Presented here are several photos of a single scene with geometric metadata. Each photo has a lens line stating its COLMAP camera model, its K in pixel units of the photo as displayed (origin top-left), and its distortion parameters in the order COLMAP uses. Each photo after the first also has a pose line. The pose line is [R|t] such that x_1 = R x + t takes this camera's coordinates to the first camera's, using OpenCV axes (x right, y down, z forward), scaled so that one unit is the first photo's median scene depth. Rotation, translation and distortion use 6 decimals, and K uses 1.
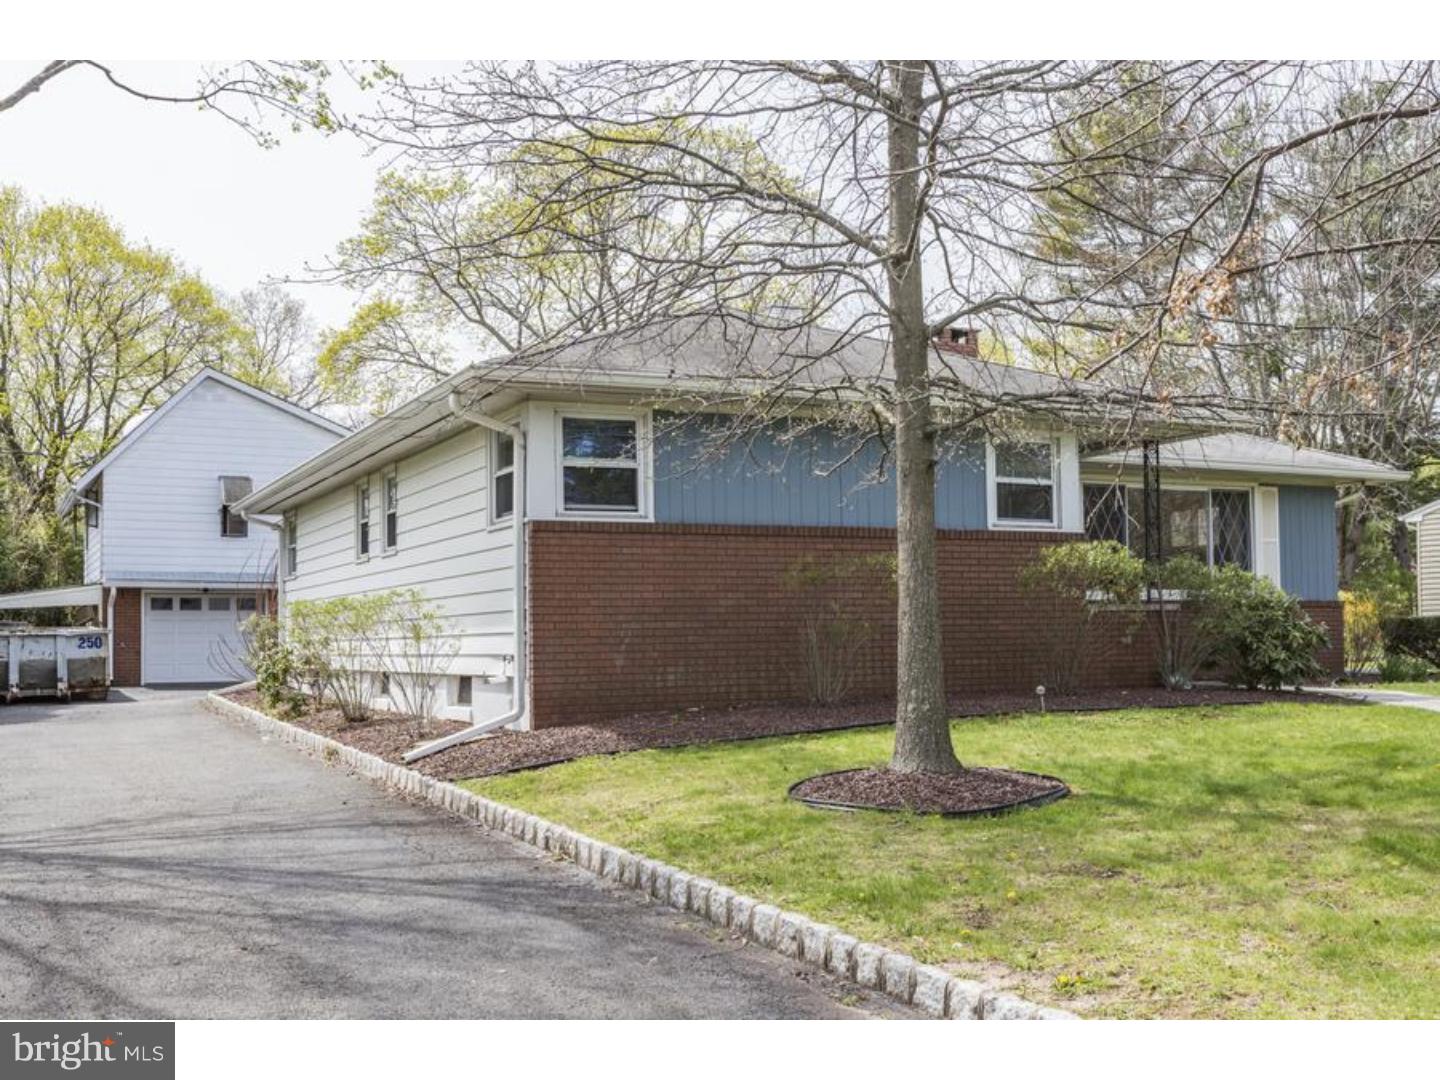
lens RADIAL K [[1557.8, 0, 720.0], [0, 1557.8, 540.0], [0, 0, 1]] dist [-0.022037, -0.017127]
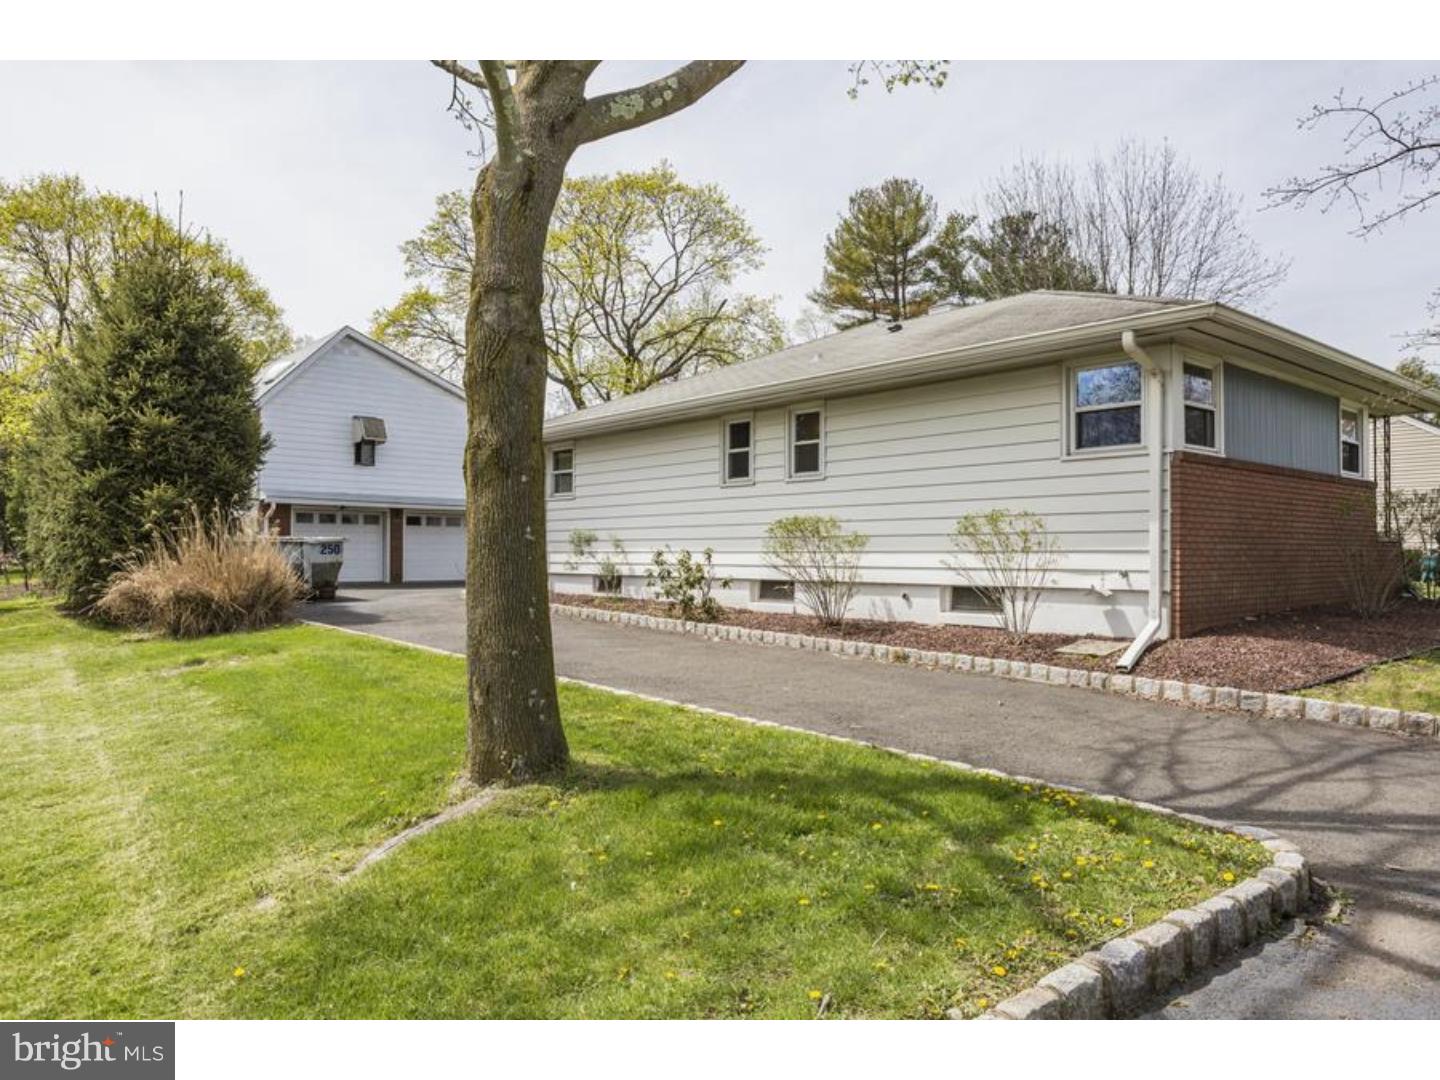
lens RADIAL K [[964.1, 0, 720.0], [0, 964.1, 540.0], [0, 0, 1]] dist [0.000849, 0.000144]
pose [[0.964326, 0.012106, 0.264439, -0.426860], [-0.027168, 0.998205, 0.053375, 0.015786], [-0.263318, -0.058655, 0.962924, 0.289252]]
